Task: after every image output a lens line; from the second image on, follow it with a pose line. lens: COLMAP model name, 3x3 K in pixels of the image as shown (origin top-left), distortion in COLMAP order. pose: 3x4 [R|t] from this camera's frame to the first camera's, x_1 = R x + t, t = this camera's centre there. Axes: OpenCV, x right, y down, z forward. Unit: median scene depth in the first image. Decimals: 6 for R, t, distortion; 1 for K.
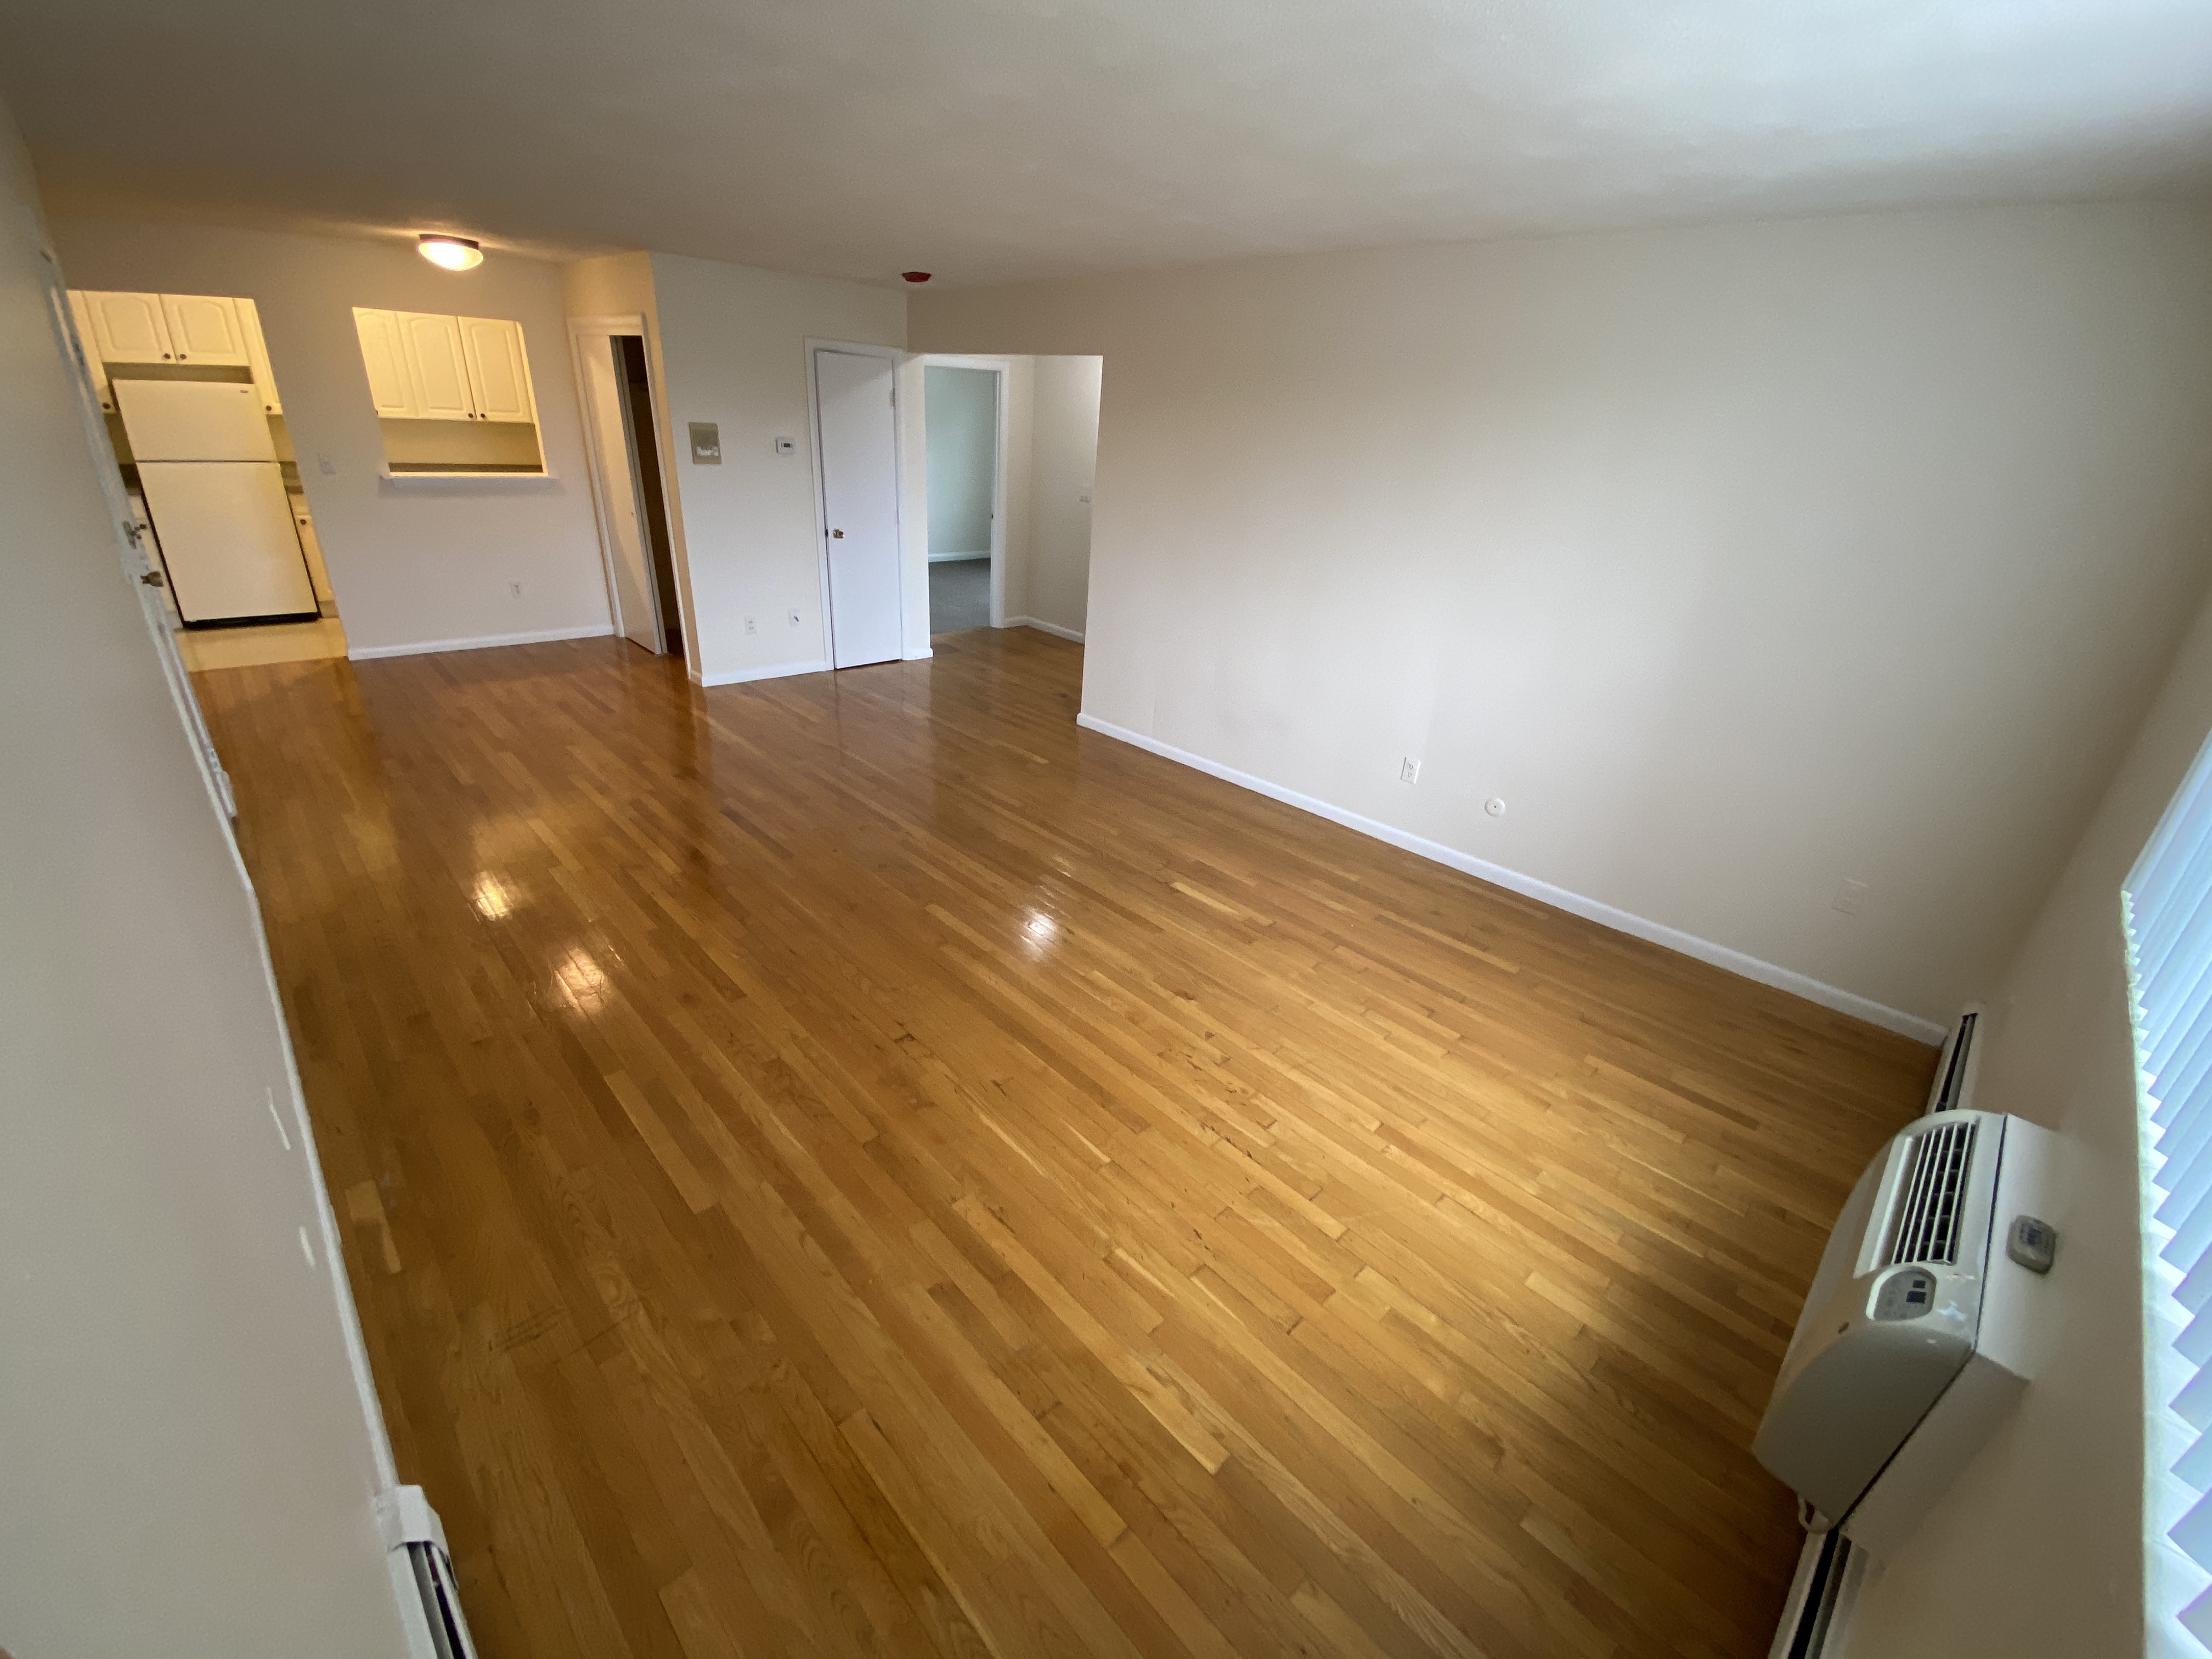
lens RADIAL K [[902.5, 0, 1106.0], [0, 902.5, 829.5], [0, 0, 1]] dist [0.000176, 0.000002]
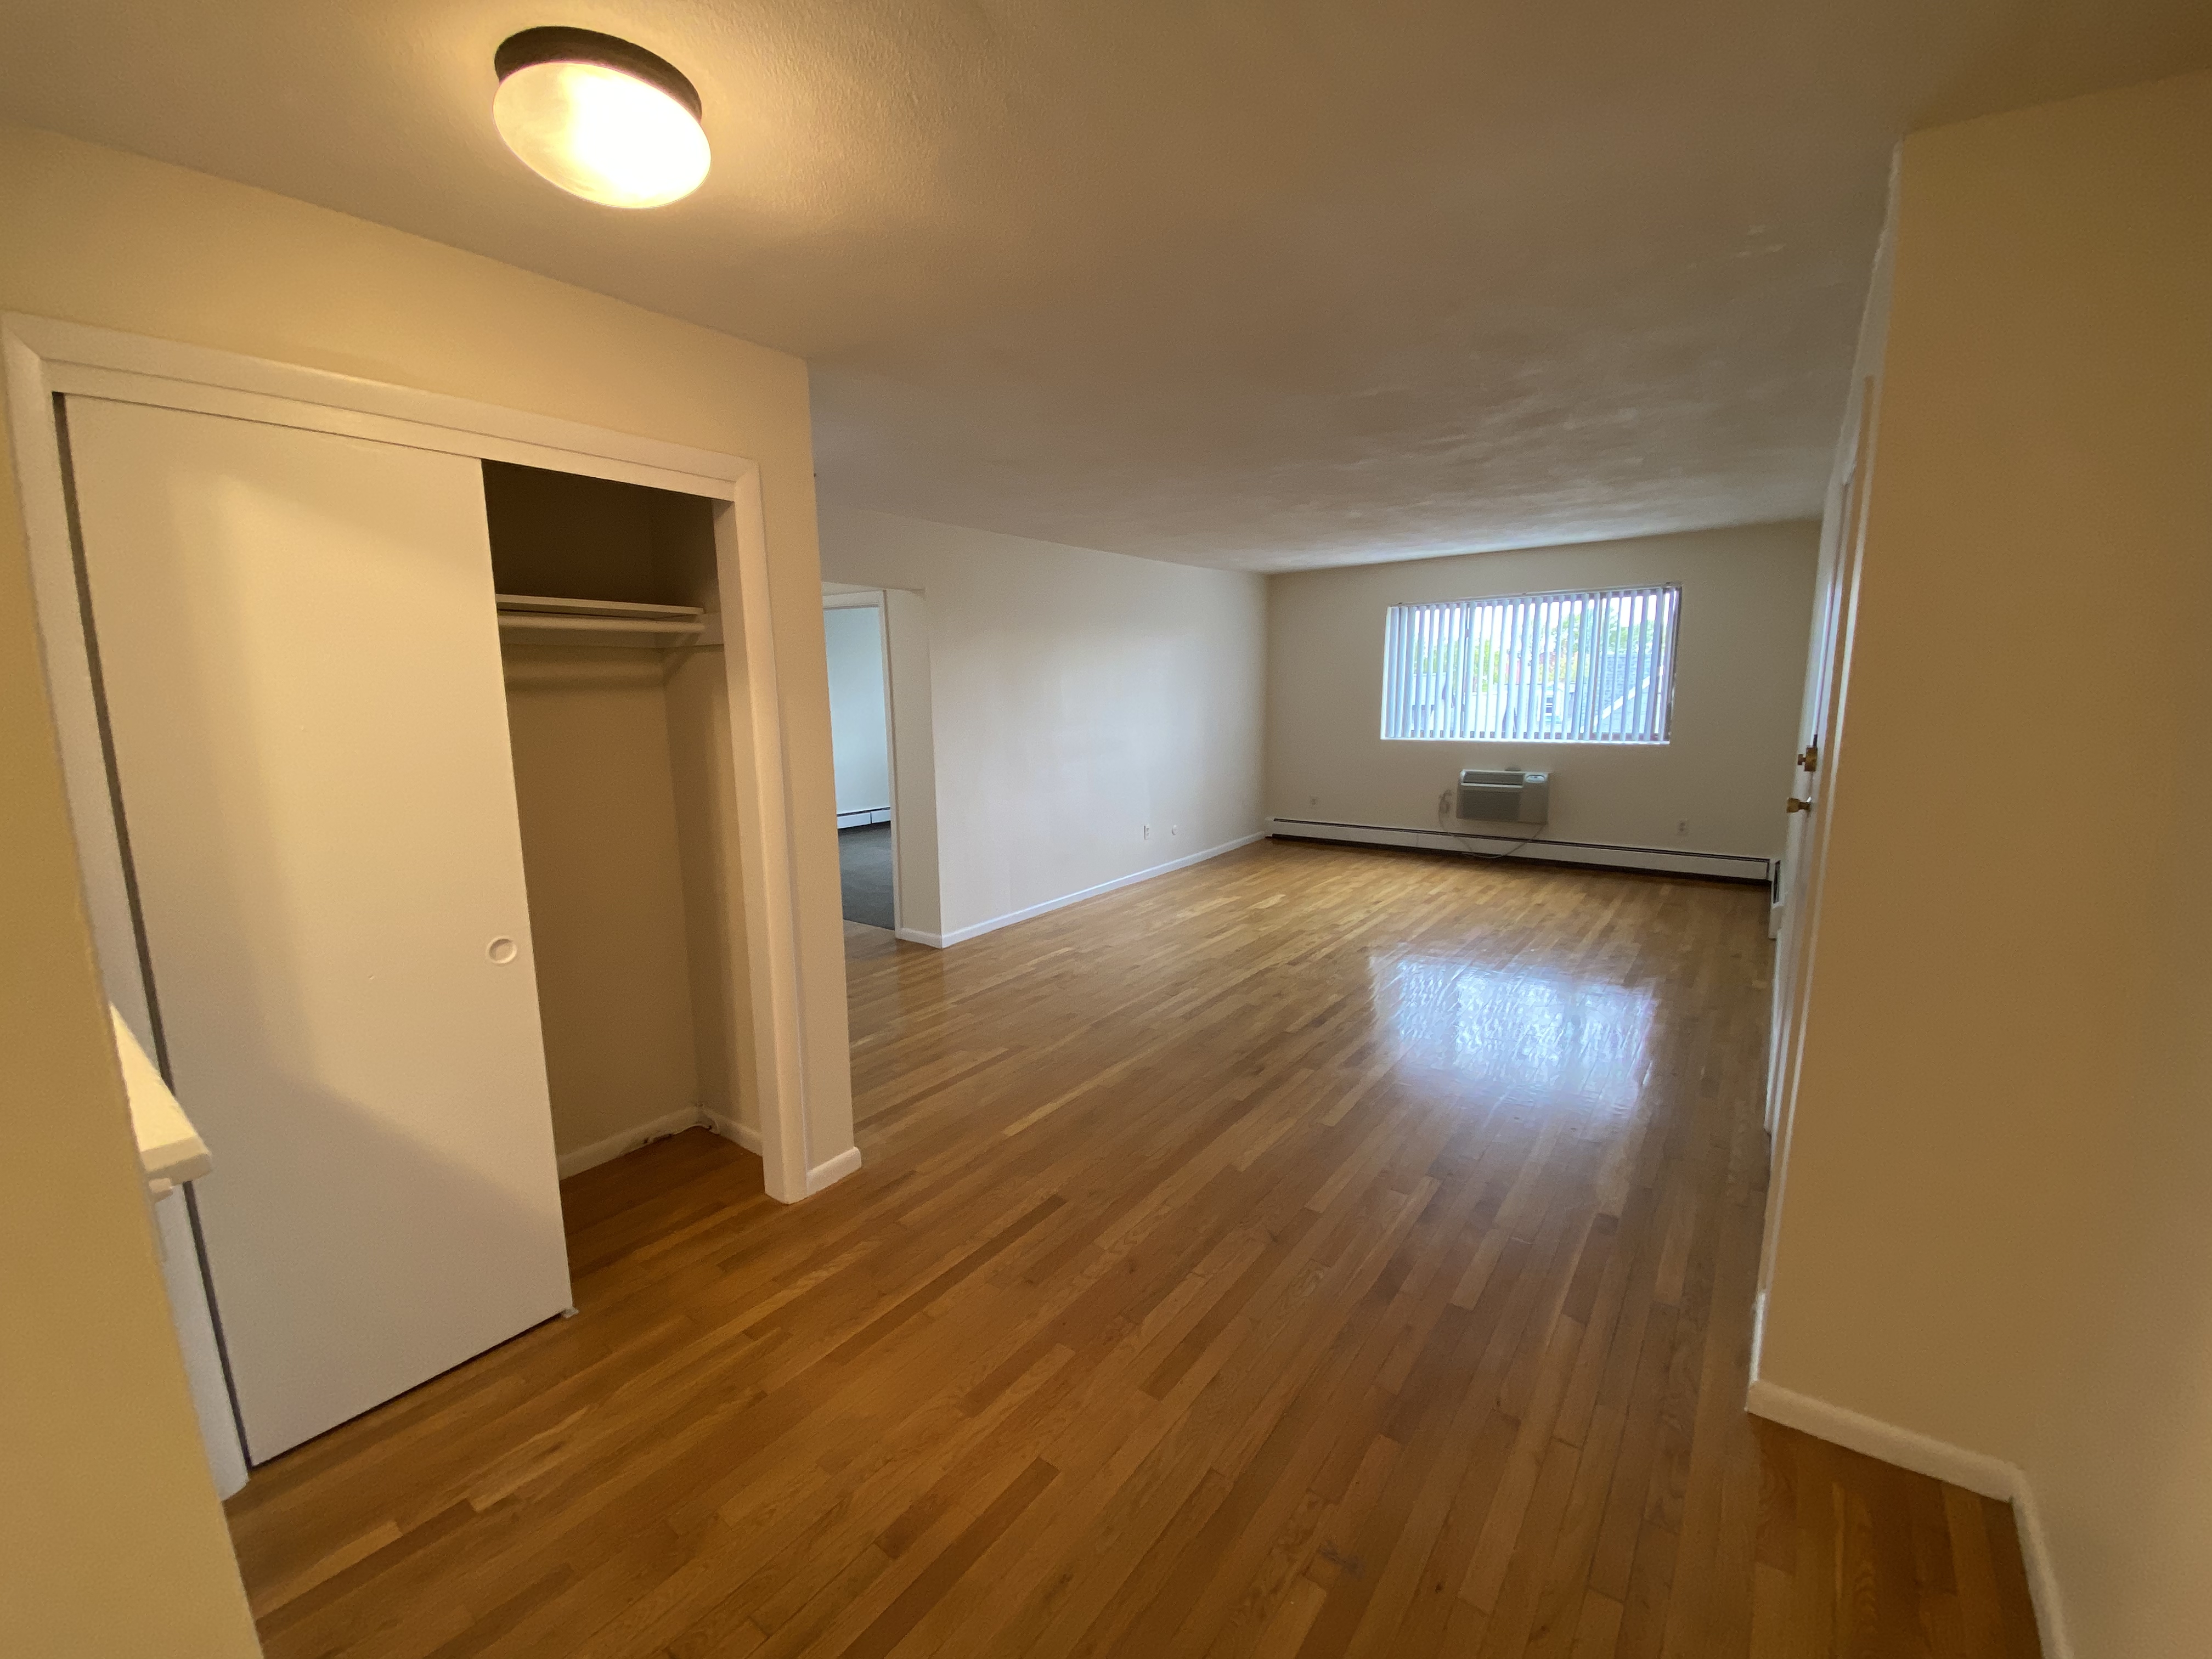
lens RADIAL K [[902.5, 0, 1106.0], [0, 902.5, 829.5], [0, 0, 1]] dist [0.000176, 0.000002]
pose [[-0.170785, -0.217728, 0.960951, -1.191870], [0.404830, 0.873652, 0.269896, -0.521370], [-0.898301, 0.435116, -0.061064, 1.101589]]
